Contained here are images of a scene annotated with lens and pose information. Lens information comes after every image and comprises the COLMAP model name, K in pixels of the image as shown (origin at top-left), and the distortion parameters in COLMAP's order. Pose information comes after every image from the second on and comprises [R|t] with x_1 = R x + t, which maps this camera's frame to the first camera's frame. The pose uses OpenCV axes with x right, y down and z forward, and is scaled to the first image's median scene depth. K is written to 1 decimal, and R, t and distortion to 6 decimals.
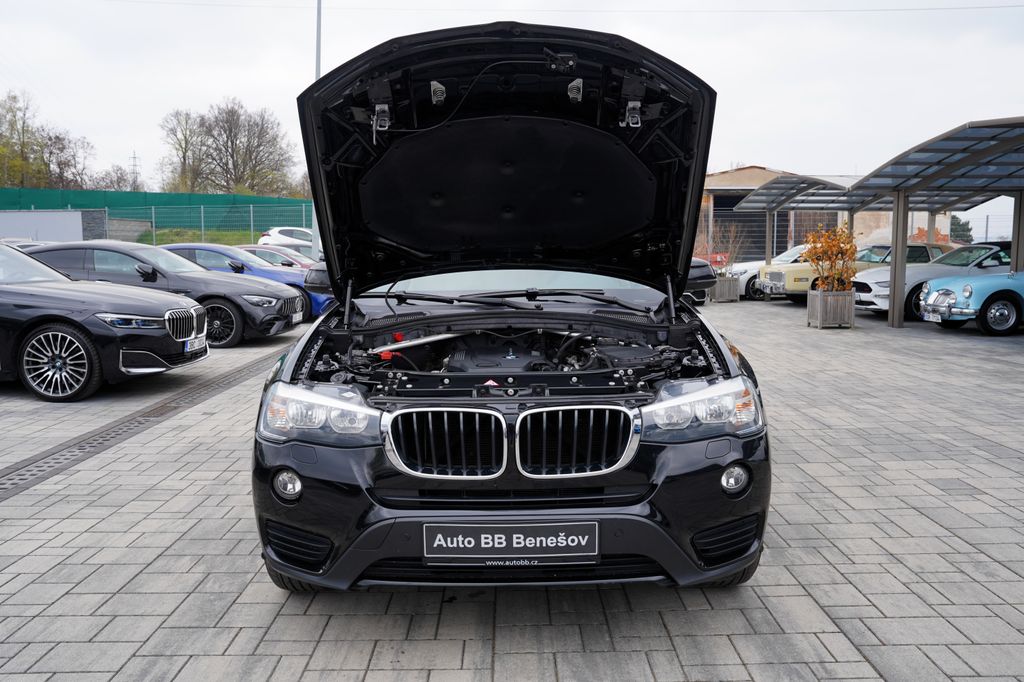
lens RADIAL K [[778.2, 0, 512.0], [0, 778.2, 341.0], [0, 0, 1]] dist [-0.001468, 0.006006]
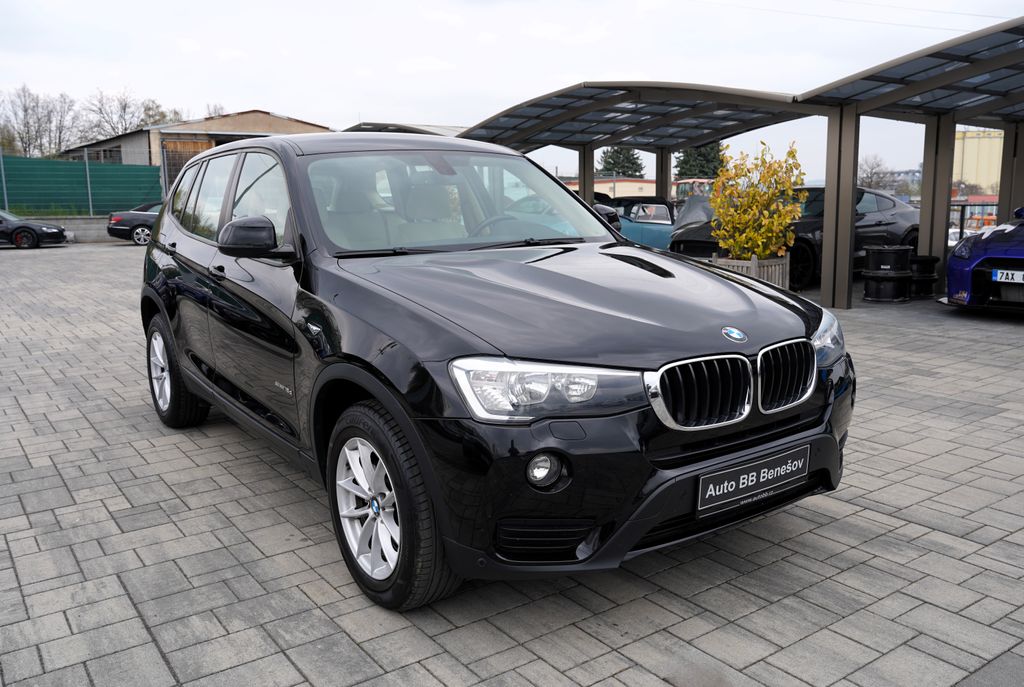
lens RADIAL K [[845.3, 0, 512.0], [0, 845.3, 343.5], [0, 0, 1]] dist [0.009082, 0.006256]
pose [[0.821819, -0.108569, 0.559309, -0.879892], [0.081637, 0.993986, 0.072993, -0.031456], [-0.563870, -0.014327, 0.825739, 0.245134]]
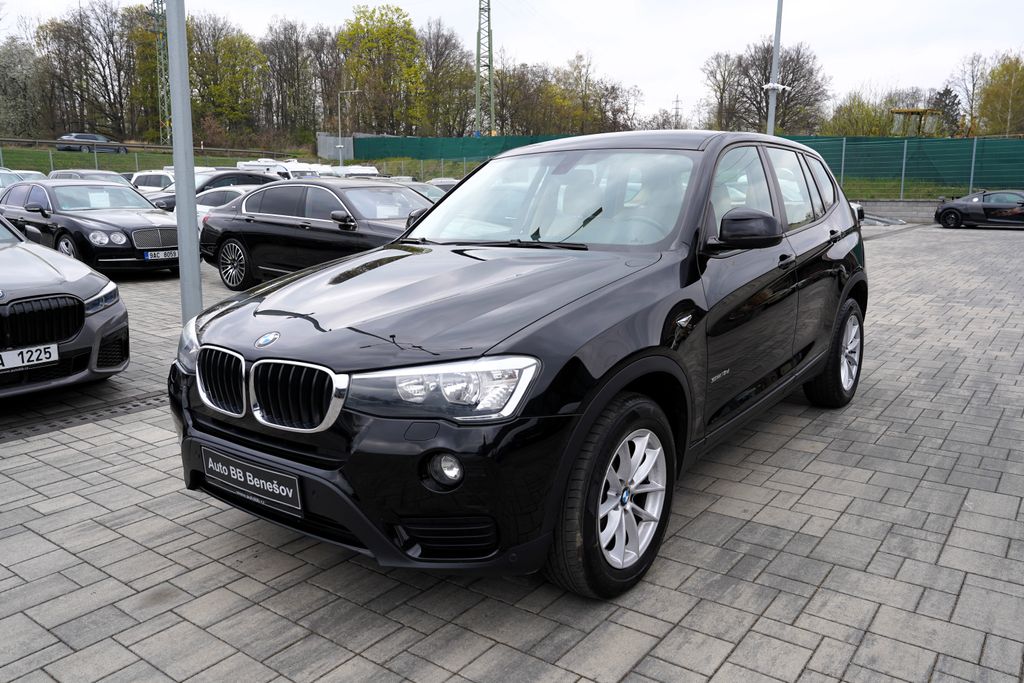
lens RADIAL K [[780.9, 0, 527.0], [0, 780.9, 325.1], [0, 0, 1]] dist [-0.099354, 0.130118]
pose [[0.803768, 0.100131, -0.586456, 0.904722], [-0.064365, 0.994585, 0.081599, -0.064795], [0.591451, -0.027840, 0.805860, 0.368841]]
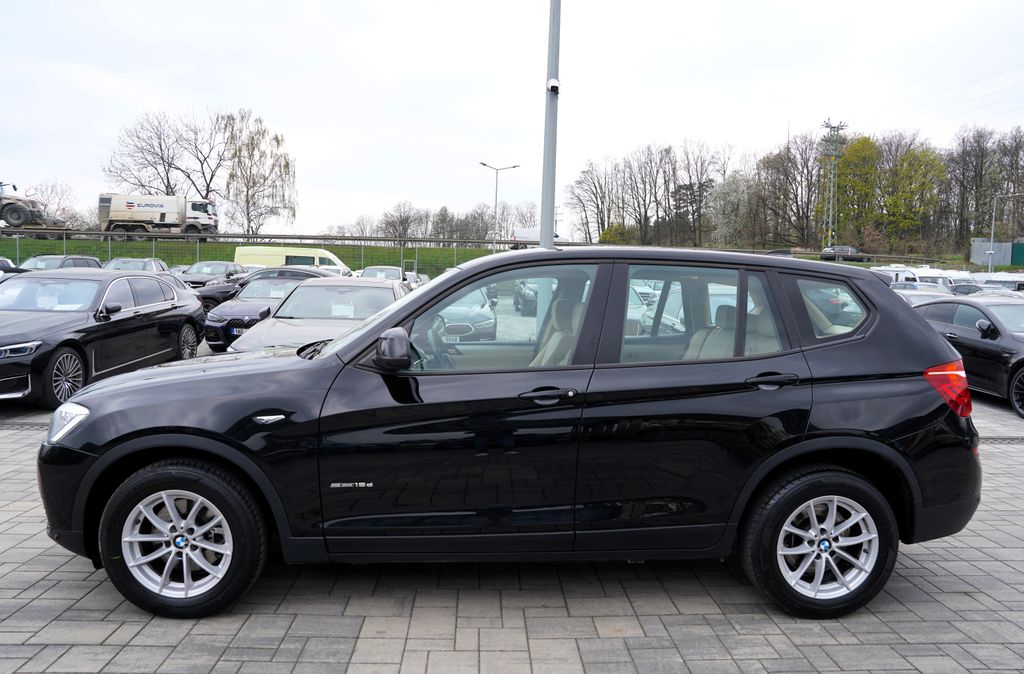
lens RADIAL K [[709.0, 0, 512.0], [0, 709.0, 337.0], [0, 0, 1]] dist [-0.112439, 0.085615]
pose [[0.045214, 0.078269, -0.995906, 1.652559], [-0.138384, 0.987805, 0.071349, -0.284281], [0.989346, 0.134592, 0.055494, 1.851404]]
